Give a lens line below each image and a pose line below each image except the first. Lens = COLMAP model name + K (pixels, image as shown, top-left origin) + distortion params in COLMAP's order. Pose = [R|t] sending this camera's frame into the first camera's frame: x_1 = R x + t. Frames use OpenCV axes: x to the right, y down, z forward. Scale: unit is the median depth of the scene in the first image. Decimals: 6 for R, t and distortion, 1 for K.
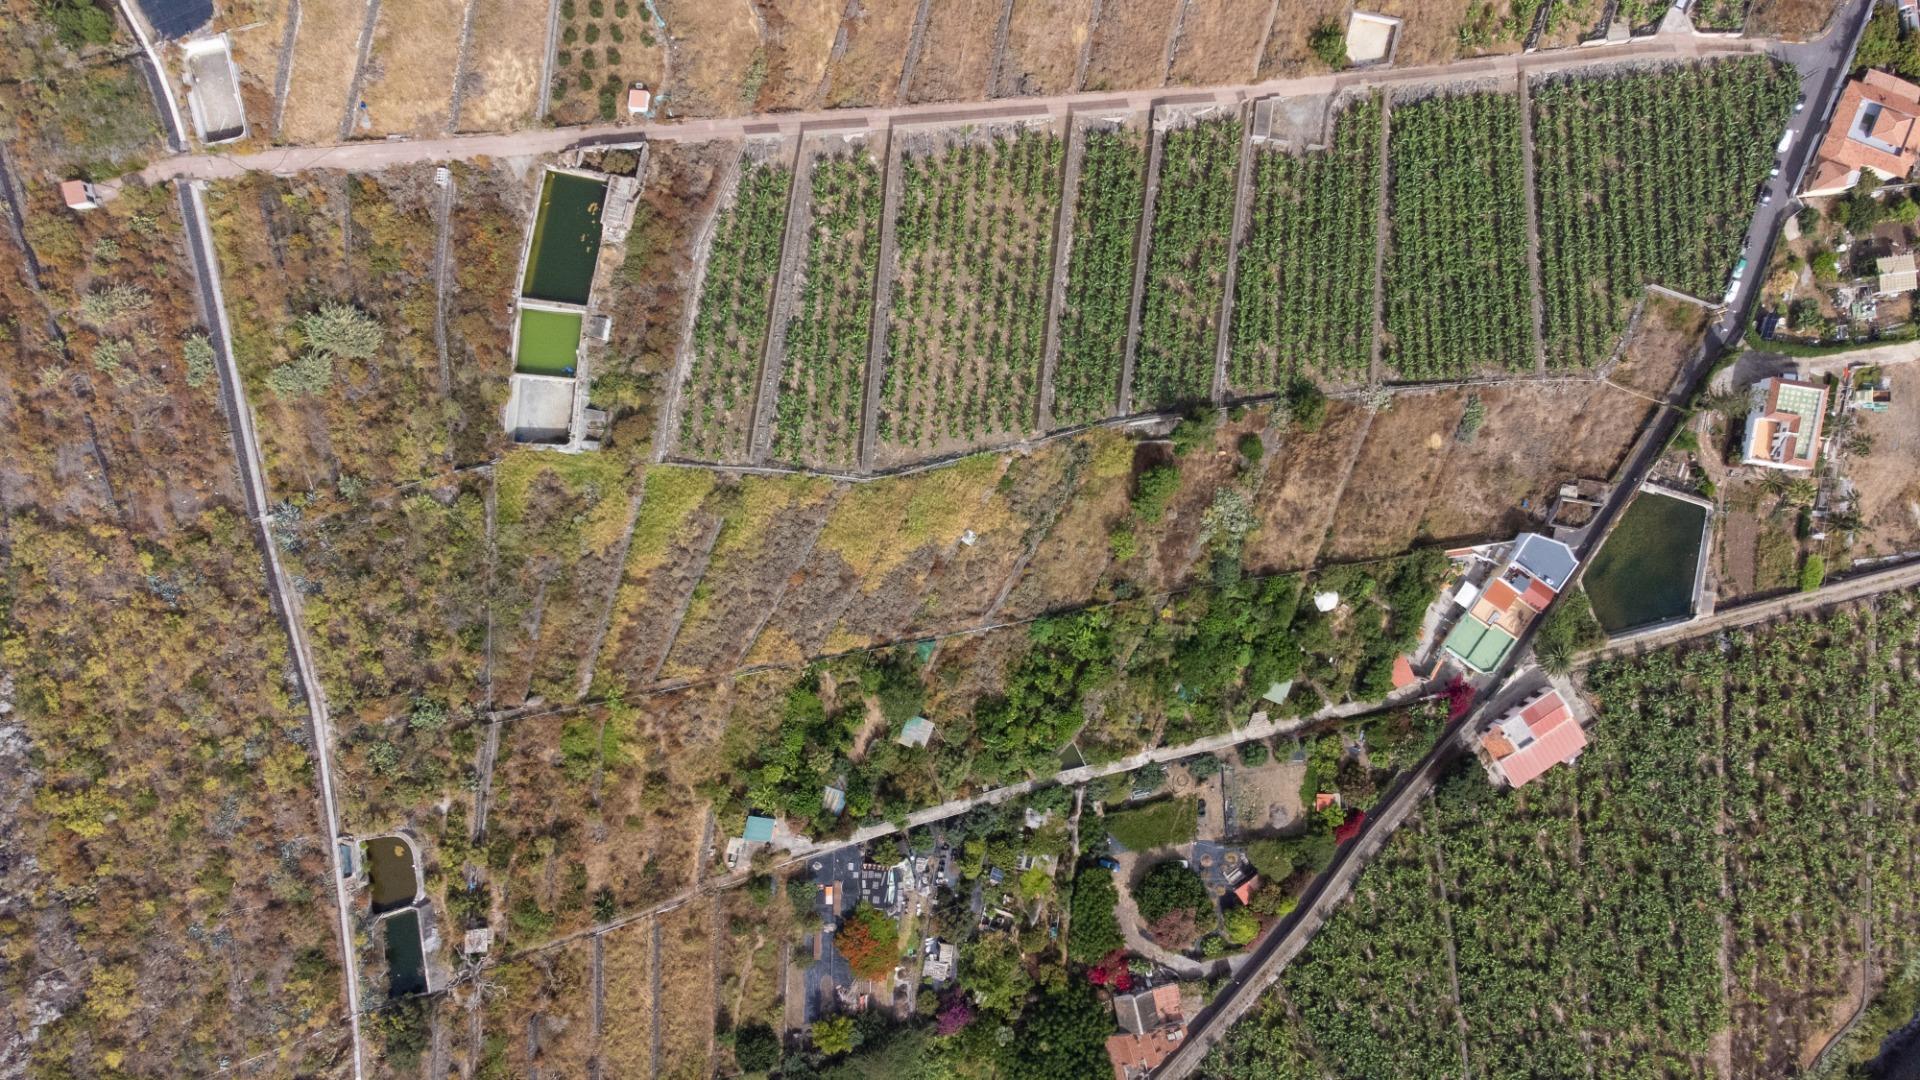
lens RADIAL K [[1435.6, 0, 954.0], [0, 1435.6, 533.4], [0, 0, 1]] dist [0.038515, 0.015253]
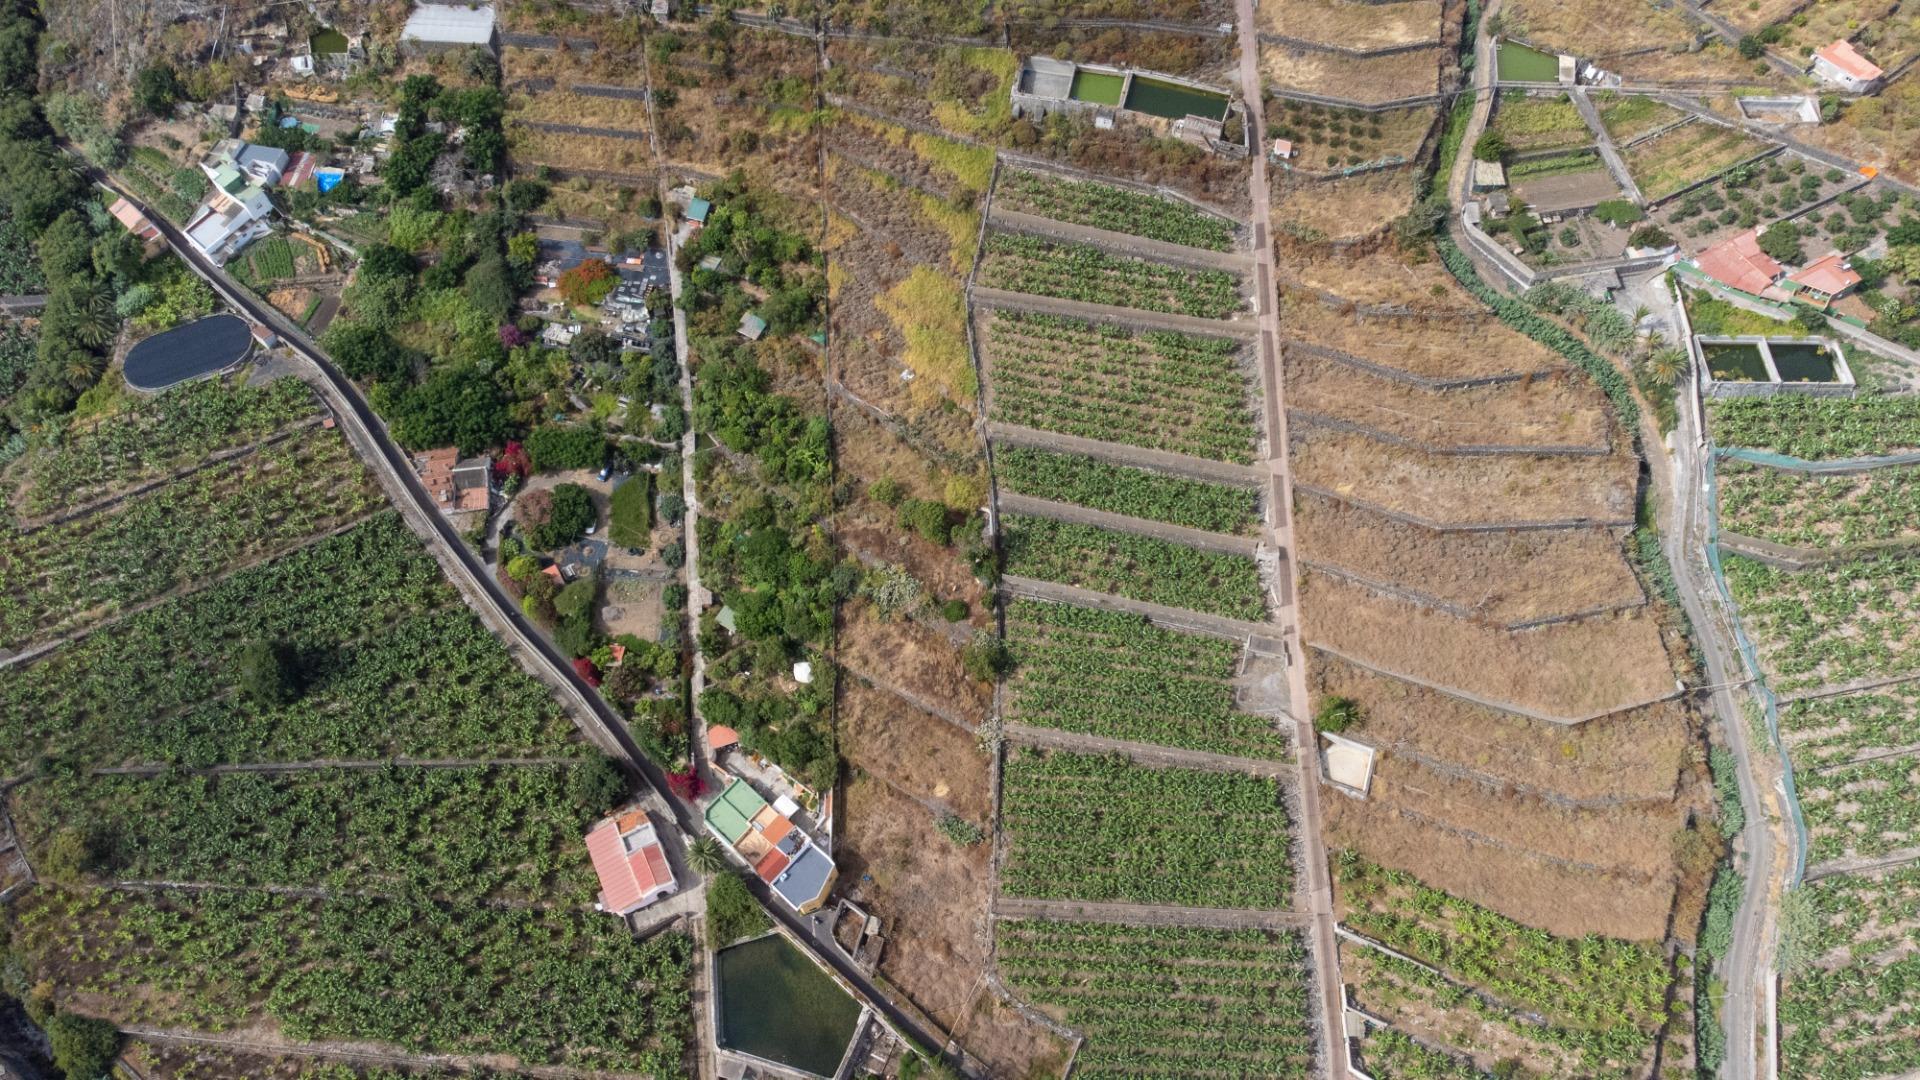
lens RADIAL K [[1435.6, 0, 954.0], [0, 1435.6, 533.4], [0, 0, 1]] dist [0.038515, 0.015253]
pose [[-0.120755, 0.877156, -0.464775, 0.650755], [-0.992293, -0.093550, 0.081257, -0.139097], [0.027796, 0.471006, 0.881692, 0.037383]]
